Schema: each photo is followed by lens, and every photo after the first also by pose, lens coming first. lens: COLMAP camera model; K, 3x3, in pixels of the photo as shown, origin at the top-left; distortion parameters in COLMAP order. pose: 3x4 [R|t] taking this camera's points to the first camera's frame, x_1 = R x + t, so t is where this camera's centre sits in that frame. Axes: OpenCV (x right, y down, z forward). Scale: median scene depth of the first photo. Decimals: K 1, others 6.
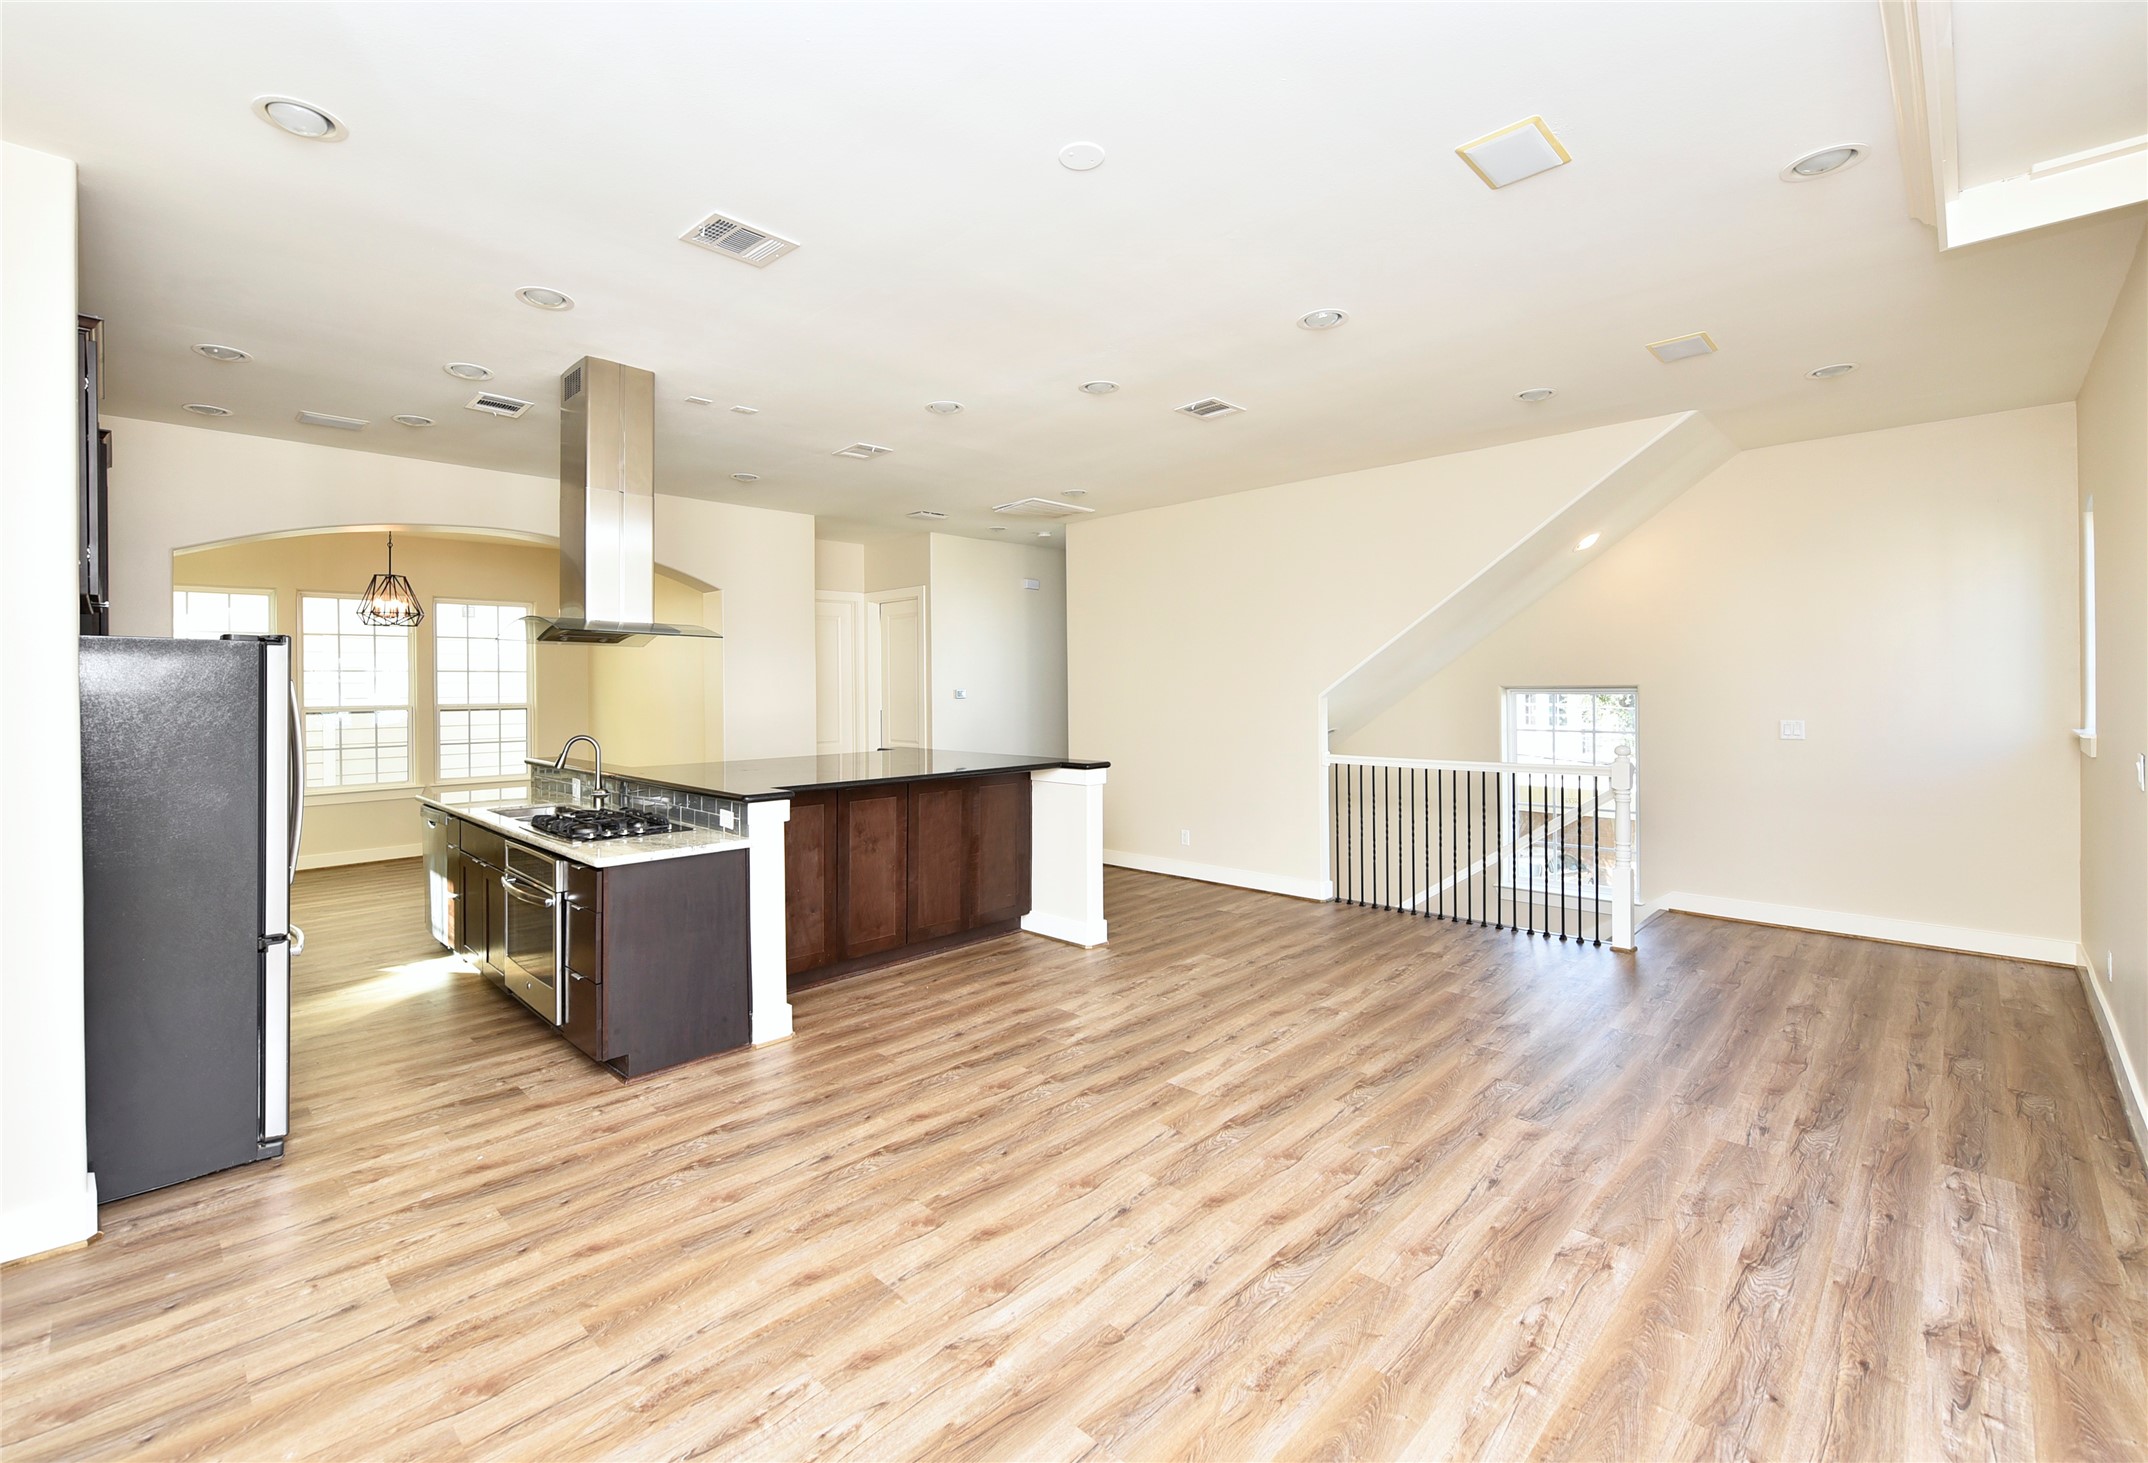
lens RADIAL K [[933.1, 0, 1030.4], [0, 933.1, 694.5], [0, 0, 1]] dist [0.001656, -0.003764]
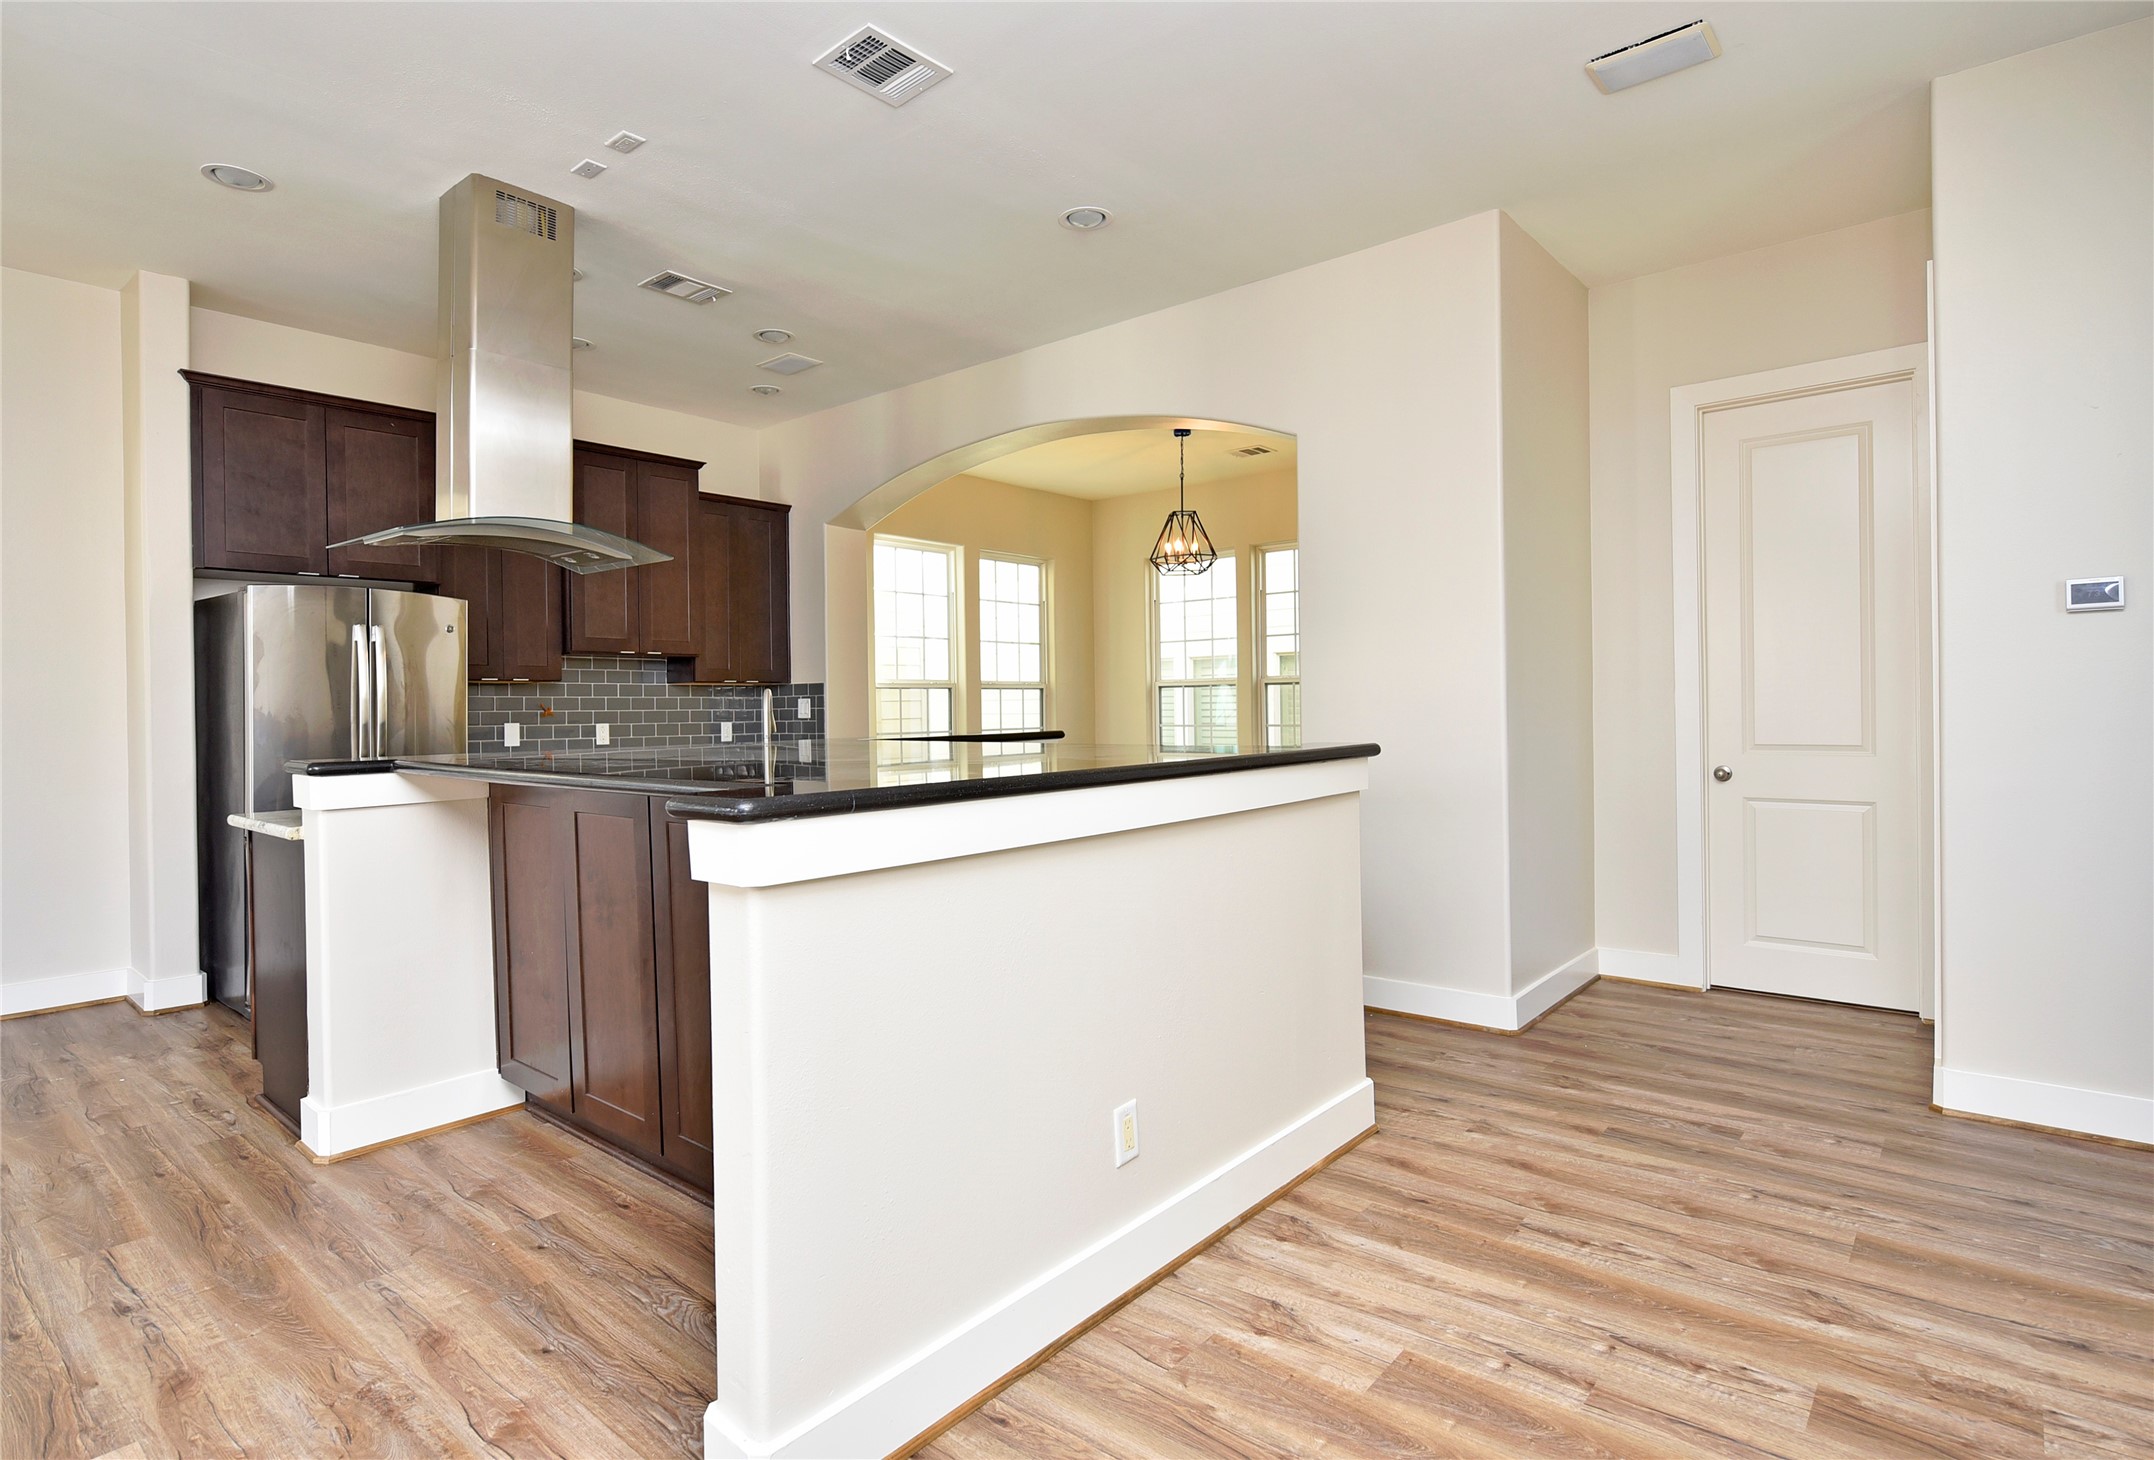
lens RADIAL K [[1104.6, 0, 1047.6], [0, 1104.6, 706.2], [0, 0, 1]] dist [-0.004353, -0.001456]
pose [[0.075824, 0.009090, -0.997080, 0.609954], [0.004147, 0.999947, 0.009431, 0.076240], [0.997113, -0.004850, 0.075783, 1.736963]]
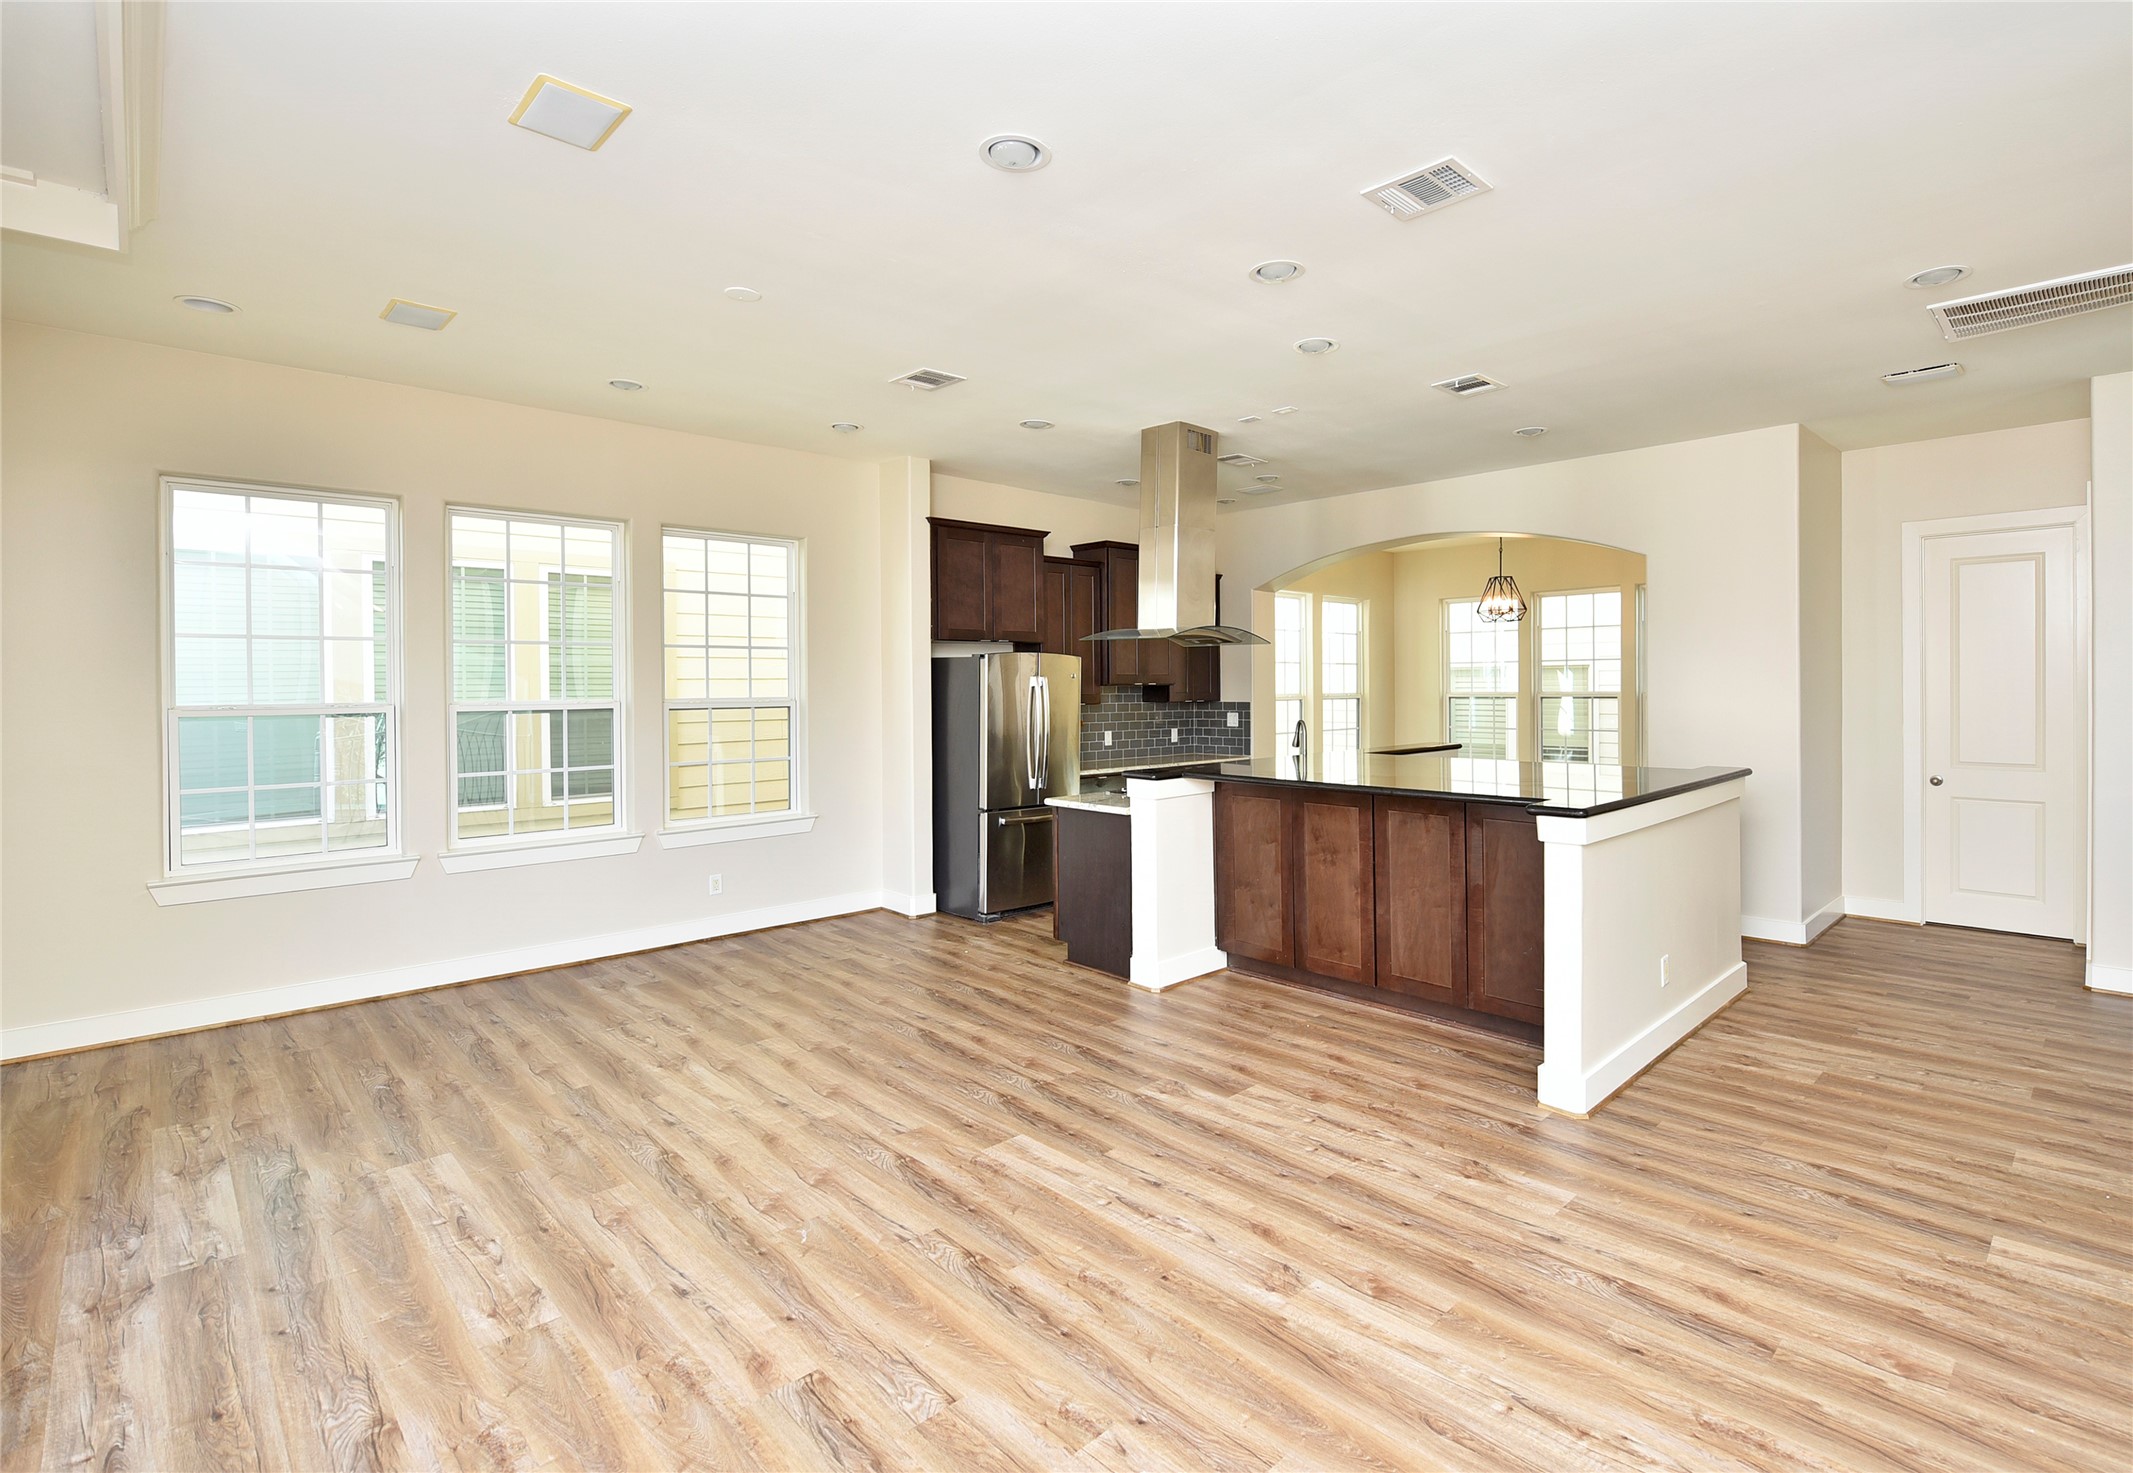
lens RADIAL K [[1012.9, 0, 1132.1], [0, 1012.9, 689.5], [0, 0, 1]] dist [-0.004143, -0.004397]
pose [[0.003392, 0.014687, -0.999886, 1.169136], [-0.001092, 0.999892, 0.014683, -0.017362], [0.999994, 0.001042, 0.003407, 1.182121]]
